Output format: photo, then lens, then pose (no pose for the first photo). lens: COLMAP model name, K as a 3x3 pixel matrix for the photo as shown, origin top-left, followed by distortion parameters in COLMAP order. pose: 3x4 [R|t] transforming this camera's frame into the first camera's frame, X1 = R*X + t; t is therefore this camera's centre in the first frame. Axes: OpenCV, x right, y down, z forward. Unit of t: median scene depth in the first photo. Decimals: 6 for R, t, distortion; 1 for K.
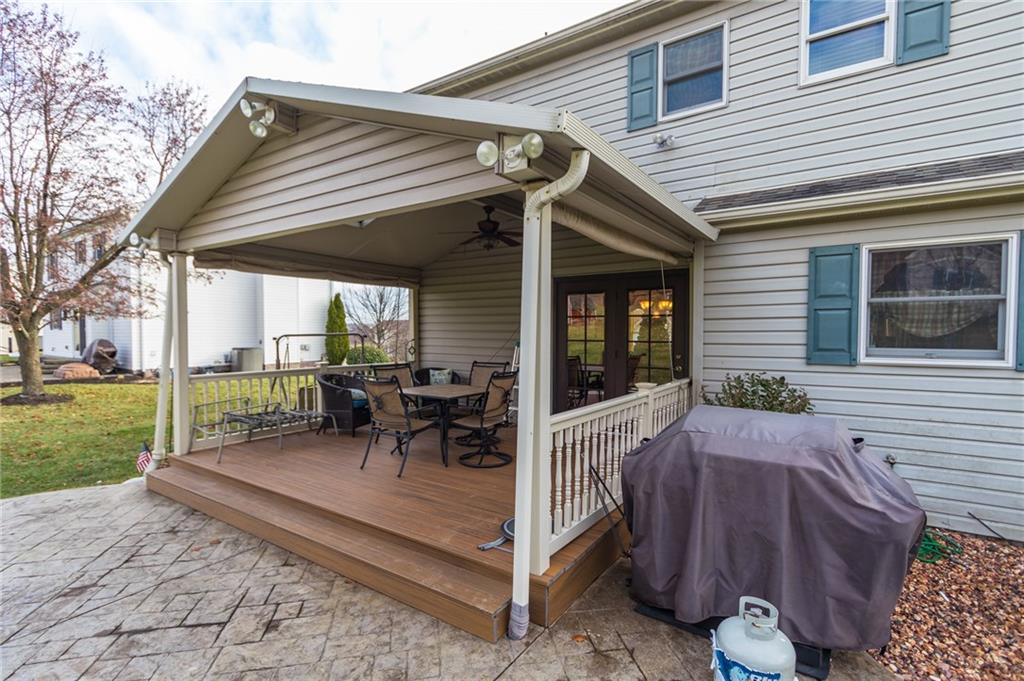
lens RADIAL K [[485.0, 0, 507.3], [0, 485.0, 345.6], [0, 0, 1]] dist [-0.010616, 0.000803]
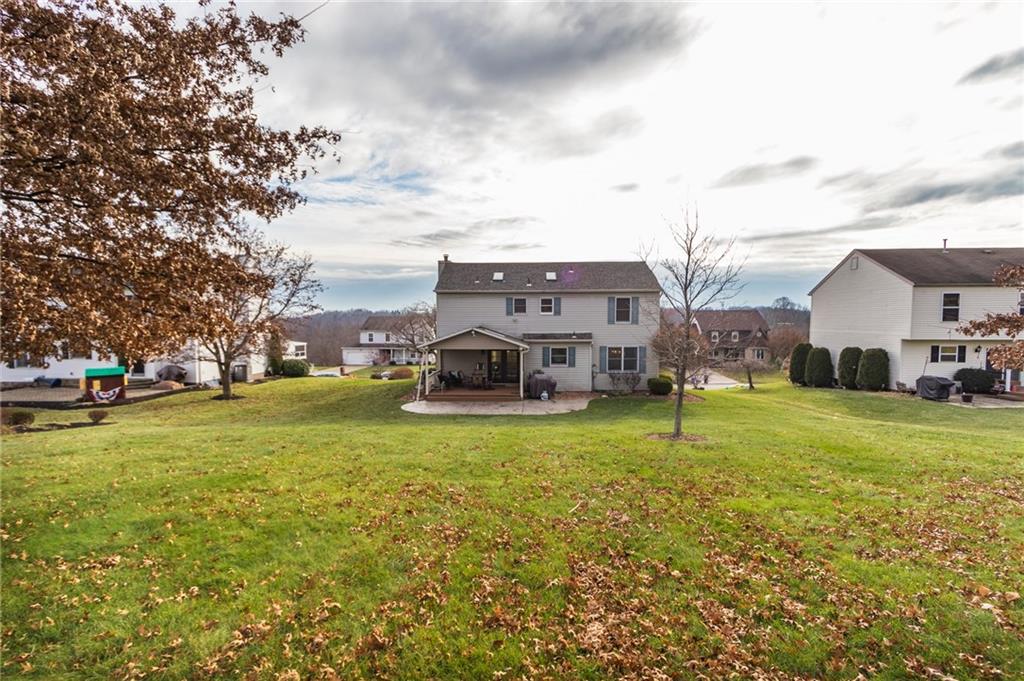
lens RADIAL K [[485.0, 0, 507.3], [0, 485.0, 345.6], [0, 0, 1]] dist [-0.010616, 0.000803]
pose [[0.836740, -0.034484, 0.546513, -3.094097], [0.020612, 0.999291, 0.031496, -0.430959], [-0.547212, -0.015089, 0.836858, -3.869761]]
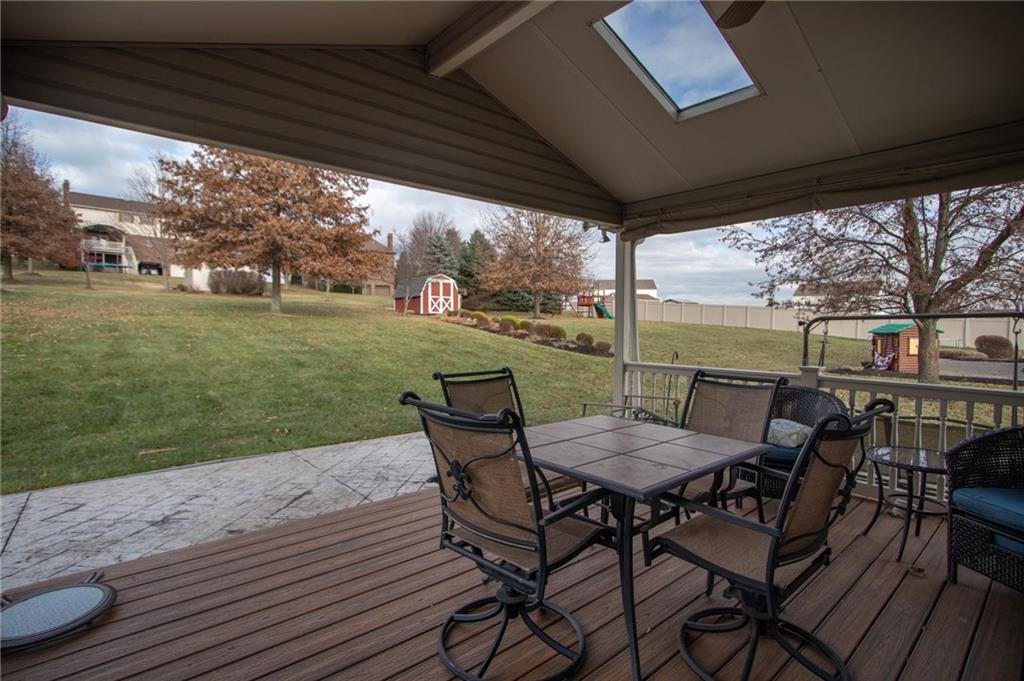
lens RADIAL K [[485.0, 0, 507.3], [0, 485.0, 345.6], [0, 0, 1]] dist [-0.010616, 0.000803]
pose [[-0.257173, 0.039005, -0.965578, 0.382413], [-0.029754, 0.998392, 0.048255, -0.009002], [0.965907, 0.041140, -0.255598, 1.343334]]
